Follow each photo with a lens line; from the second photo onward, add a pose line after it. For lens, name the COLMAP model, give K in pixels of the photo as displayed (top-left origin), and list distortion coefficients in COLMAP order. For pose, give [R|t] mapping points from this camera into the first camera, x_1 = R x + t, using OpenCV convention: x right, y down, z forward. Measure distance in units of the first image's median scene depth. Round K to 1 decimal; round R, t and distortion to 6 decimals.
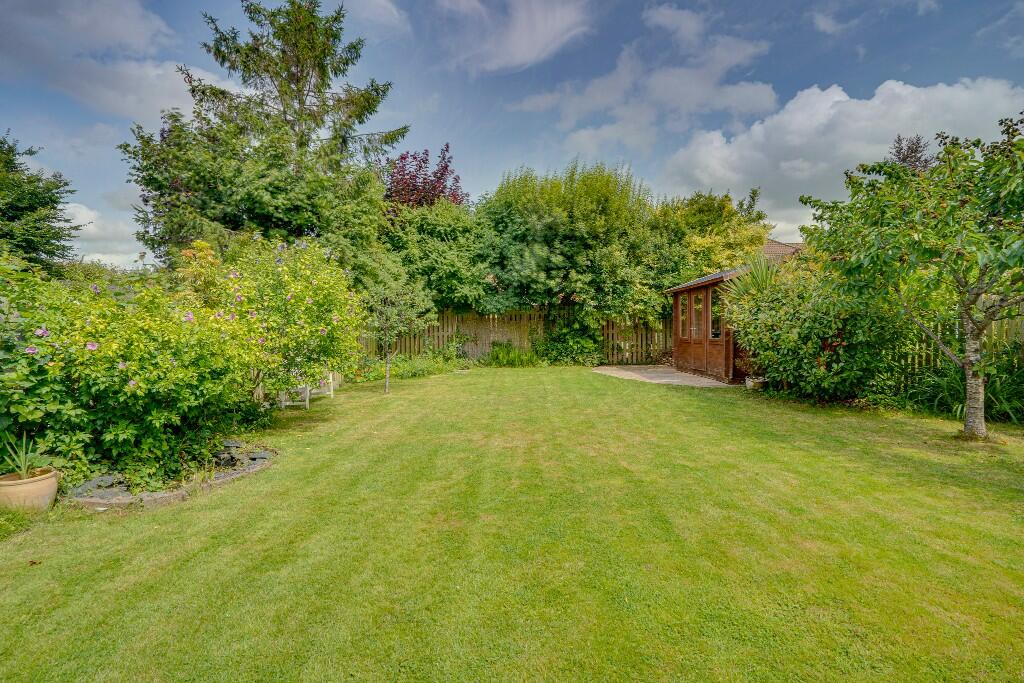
lens RADIAL K [[482.0, 0, 512.0], [0, 482.0, 341.5], [0, 0, 1]] dist [-0.002304, 0.000202]
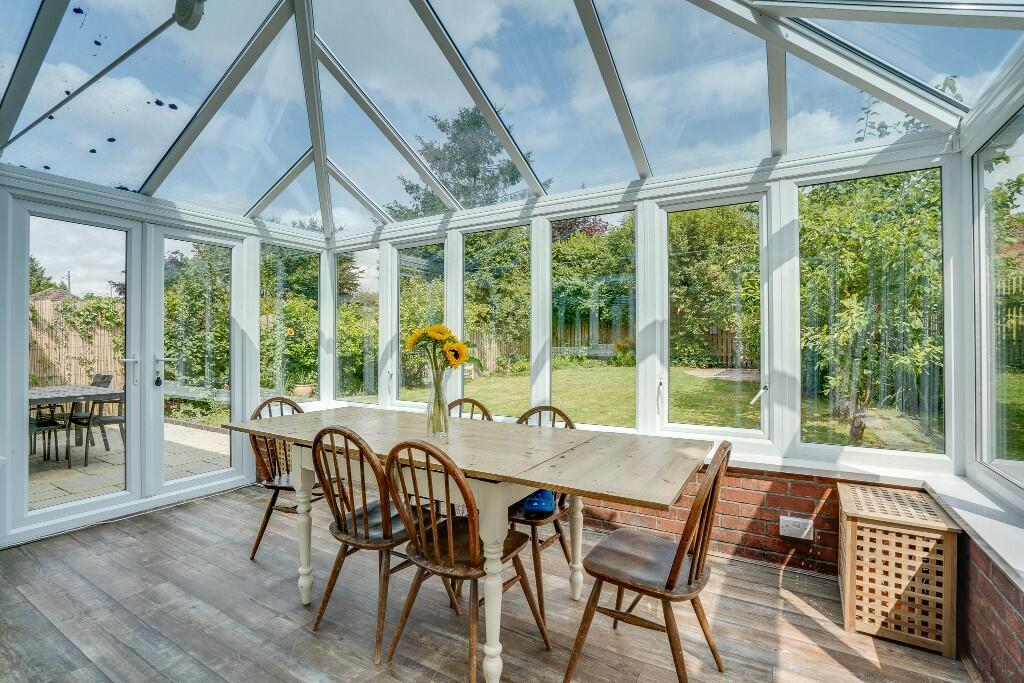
lens RADIAL K [[482.0, 0, 512.0], [0, 482.0, 341.5], [0, 0, 1]] dist [-0.002304, 0.000202]
pose [[0.887918, 0.004462, -0.459981, 0.312432], [-0.014668, 0.999719, -0.018617, 0.018168], [0.459768, 0.023277, 0.887734, -0.211336]]
